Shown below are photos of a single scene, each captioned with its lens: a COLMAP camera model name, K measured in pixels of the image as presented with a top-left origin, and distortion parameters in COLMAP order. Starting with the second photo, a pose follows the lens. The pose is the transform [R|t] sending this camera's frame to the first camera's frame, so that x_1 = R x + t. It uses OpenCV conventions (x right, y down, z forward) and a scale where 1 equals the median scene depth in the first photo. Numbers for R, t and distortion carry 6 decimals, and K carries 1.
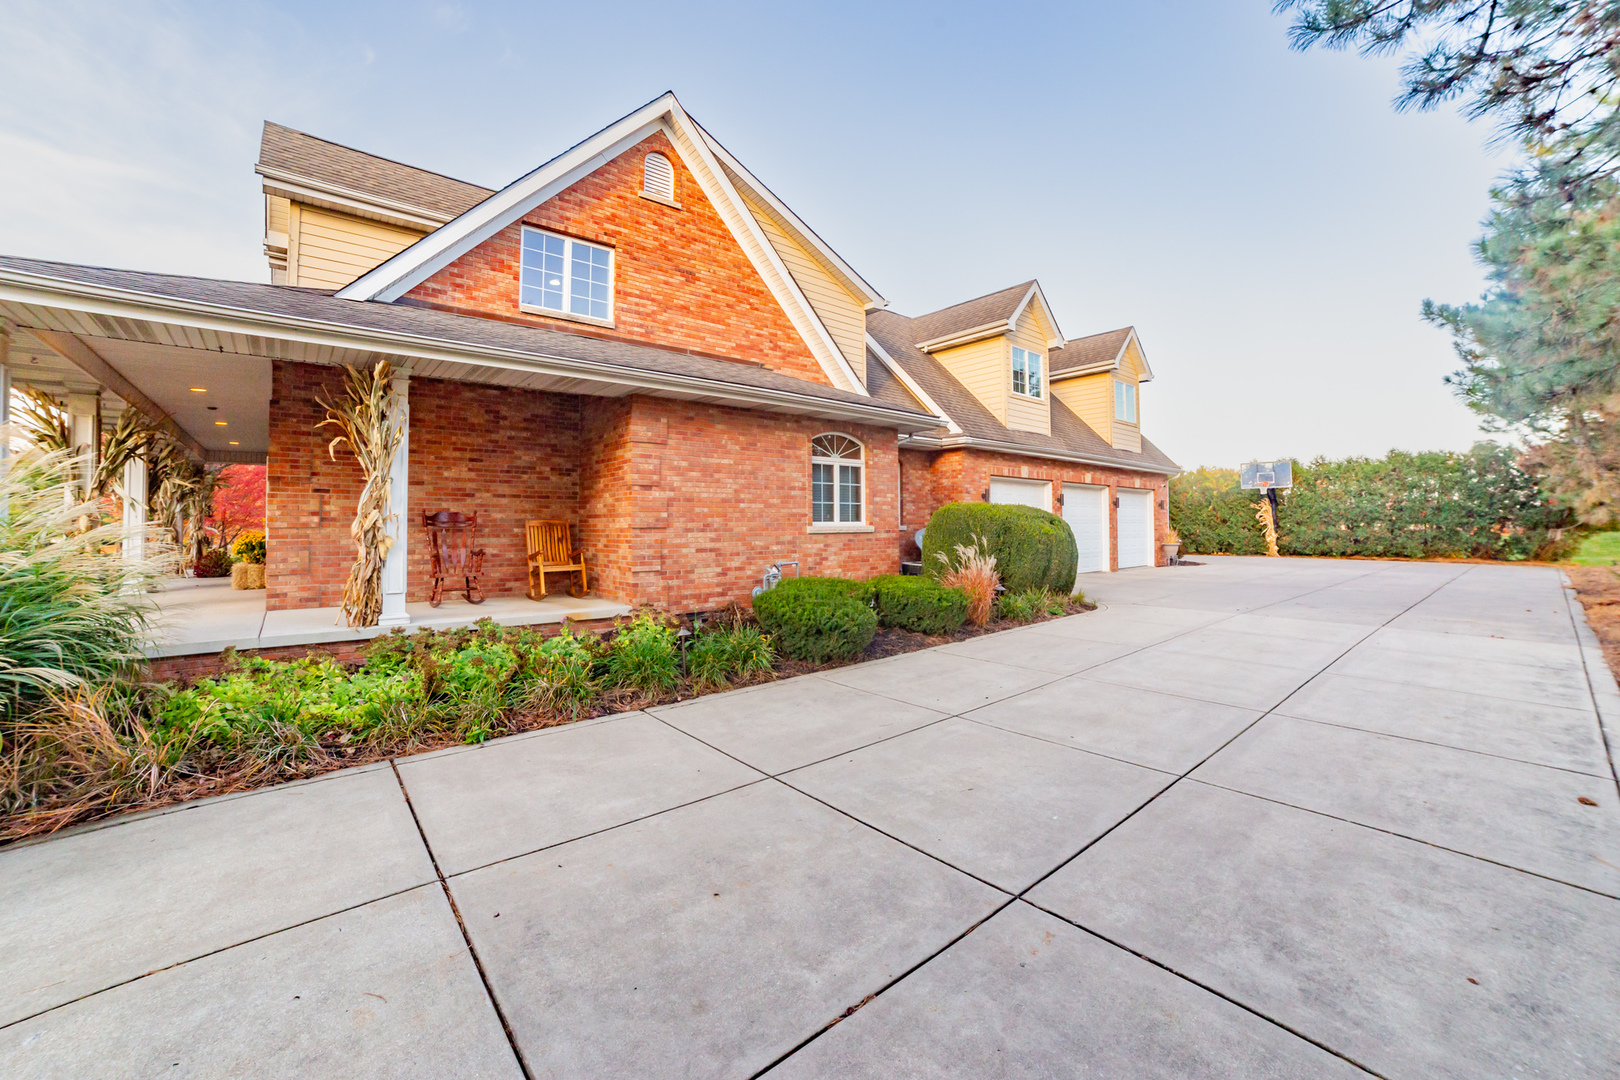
lens RADIAL K [[647.6, 0, 811.2], [0, 647.6, 521.1], [0, 0, 1]] dist [-0.096109, 0.047459]
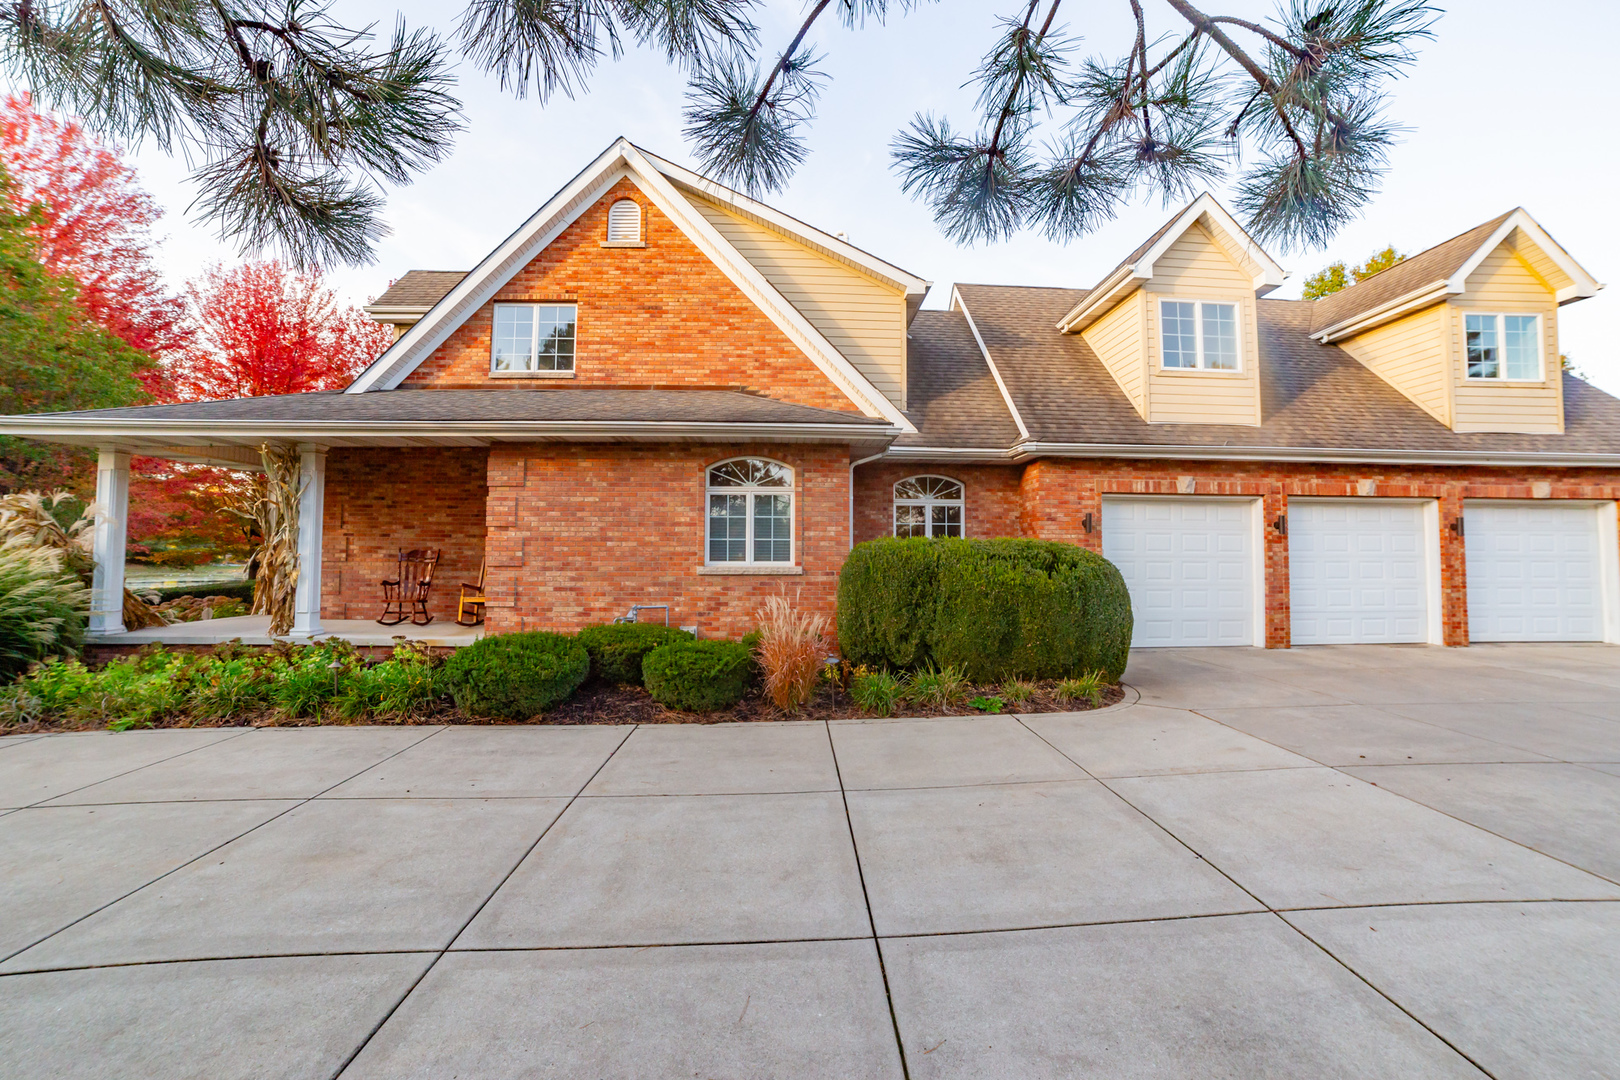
lens RADIAL K [[659.3, 0, 828.2], [0, 659.3, 533.7], [0, 0, 1]] dist [-0.086711, 0.038635]
pose [[0.798219, -0.010325, -0.602278, 0.691125], [-0.002707, 0.999782, -0.020727, -0.018760], [0.602361, 0.018175, 0.798017, 0.394911]]
